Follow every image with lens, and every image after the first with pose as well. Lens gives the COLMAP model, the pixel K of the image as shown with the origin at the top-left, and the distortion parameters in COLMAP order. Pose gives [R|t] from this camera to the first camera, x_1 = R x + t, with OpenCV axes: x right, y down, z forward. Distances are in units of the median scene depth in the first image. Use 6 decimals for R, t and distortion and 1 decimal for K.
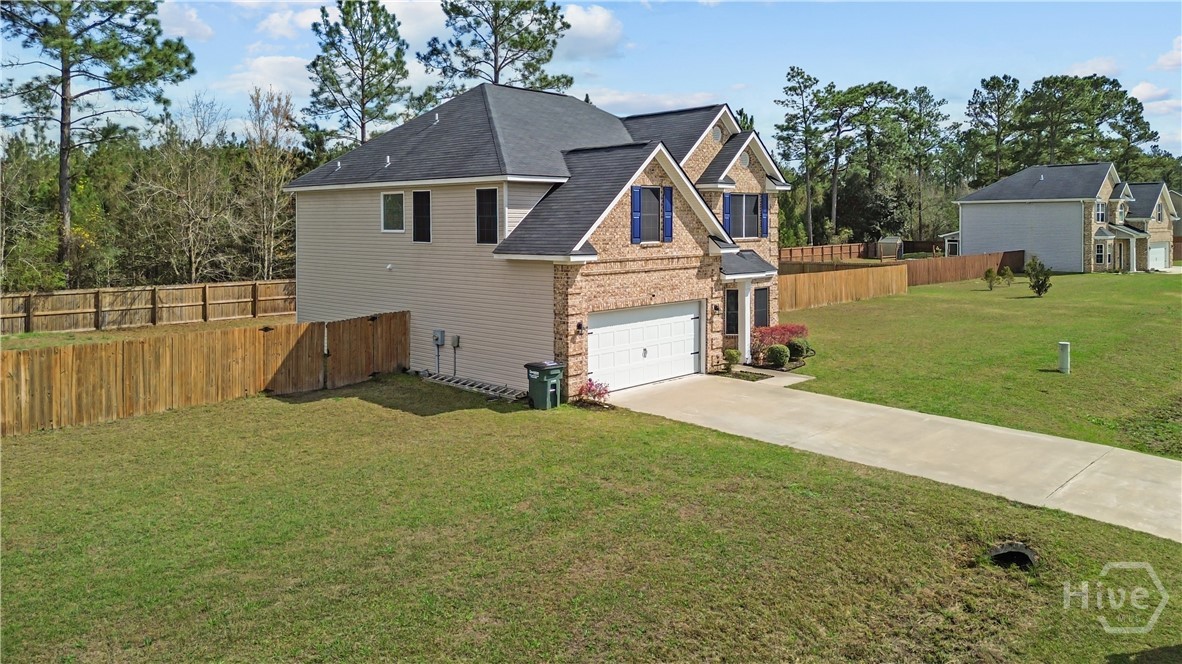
lens RADIAL K [[863.4, 0, 592.8], [0, 863.4, 239.3], [0, 0, 1]] dist [0.115539, -0.160402]
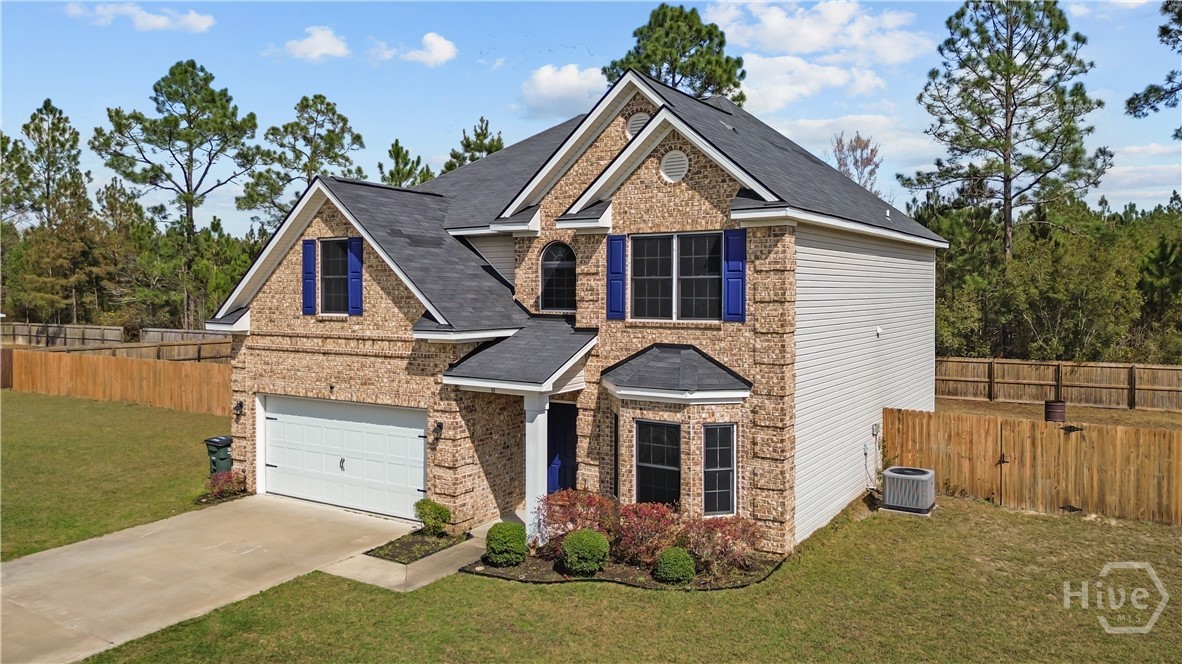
lens RADIAL K [[870.2, 0, 585.8], [0, 870.2, 294.2], [0, 0, 1]] dist [0.071800, -0.083889]
pose [[0.187049, 0.011966, -0.982278, 0.762415], [-0.023959, 0.999684, 0.007616, -0.022464], [0.982058, 0.022110, 0.187277, 0.975735]]
